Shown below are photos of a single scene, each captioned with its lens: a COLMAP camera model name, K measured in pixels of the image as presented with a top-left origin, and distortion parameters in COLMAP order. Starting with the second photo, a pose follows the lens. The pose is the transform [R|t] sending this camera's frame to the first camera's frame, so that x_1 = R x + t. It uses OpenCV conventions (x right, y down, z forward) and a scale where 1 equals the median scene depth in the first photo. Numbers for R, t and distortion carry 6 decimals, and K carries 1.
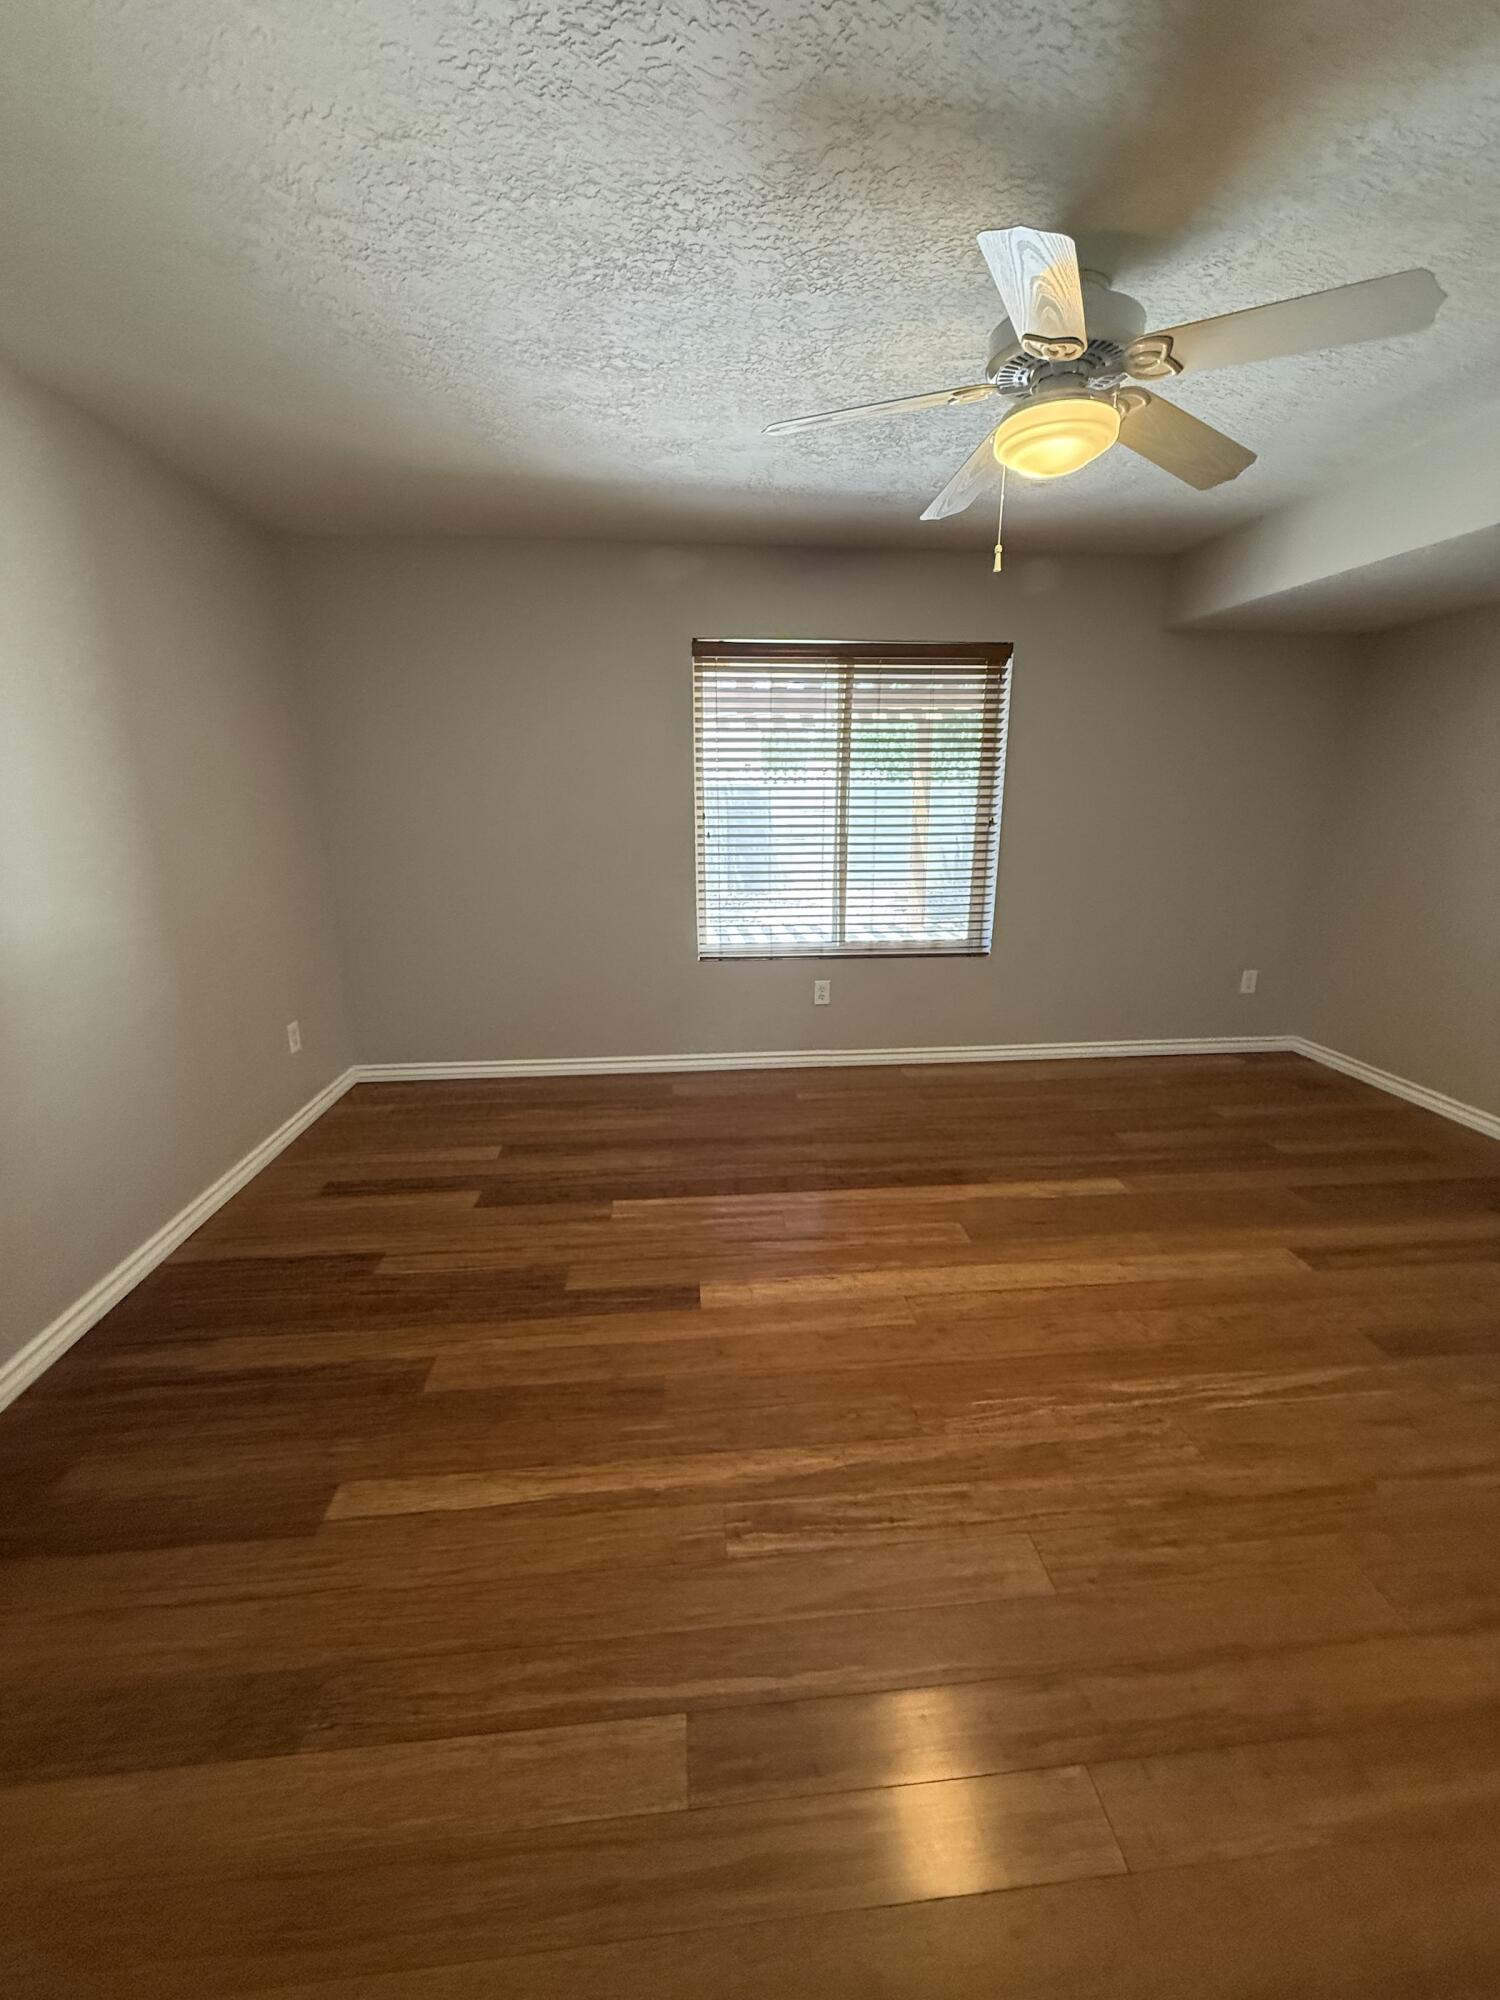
lens RADIAL K [[800.0, 0, 751.2], [0, 800.0, 1000.9], [0, 0, 1]] dist [-0.002234, 0.000283]
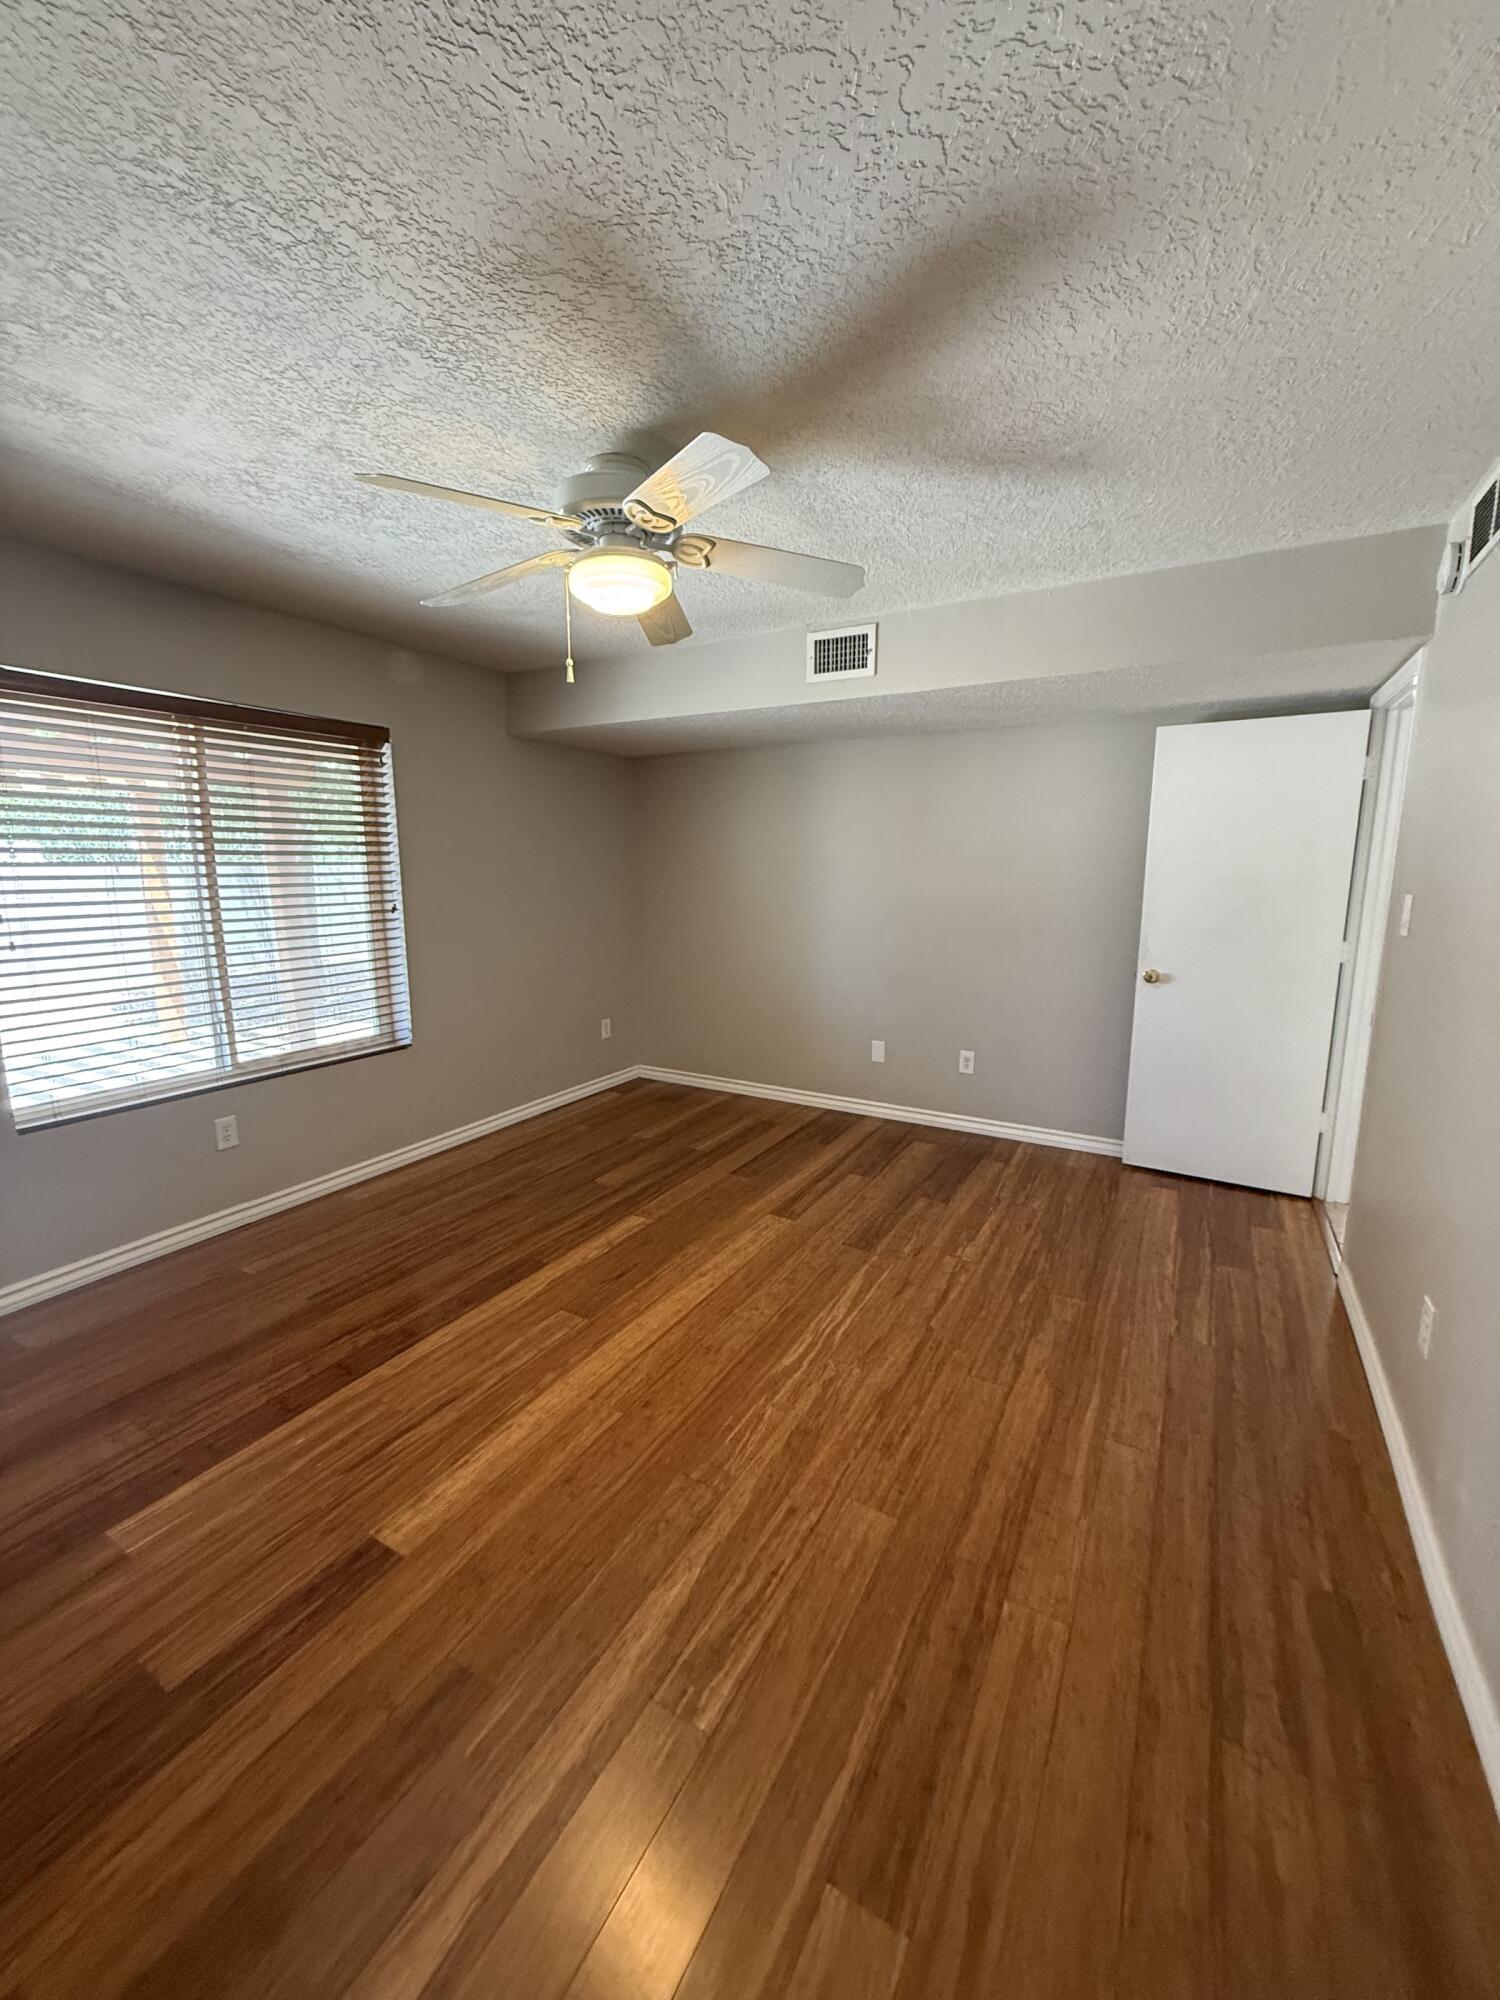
lens RADIAL K [[800.0, 0, 752.2], [0, 800.0, 998.8], [0, 0, 1]] dist [-0.002234, 0.000283]
pose [[0.566109, -0.136141, 0.813011, -0.490850], [0.211581, 0.977224, 0.016313, -0.087093], [-0.796715, 0.162782, 0.582020, 0.248249]]
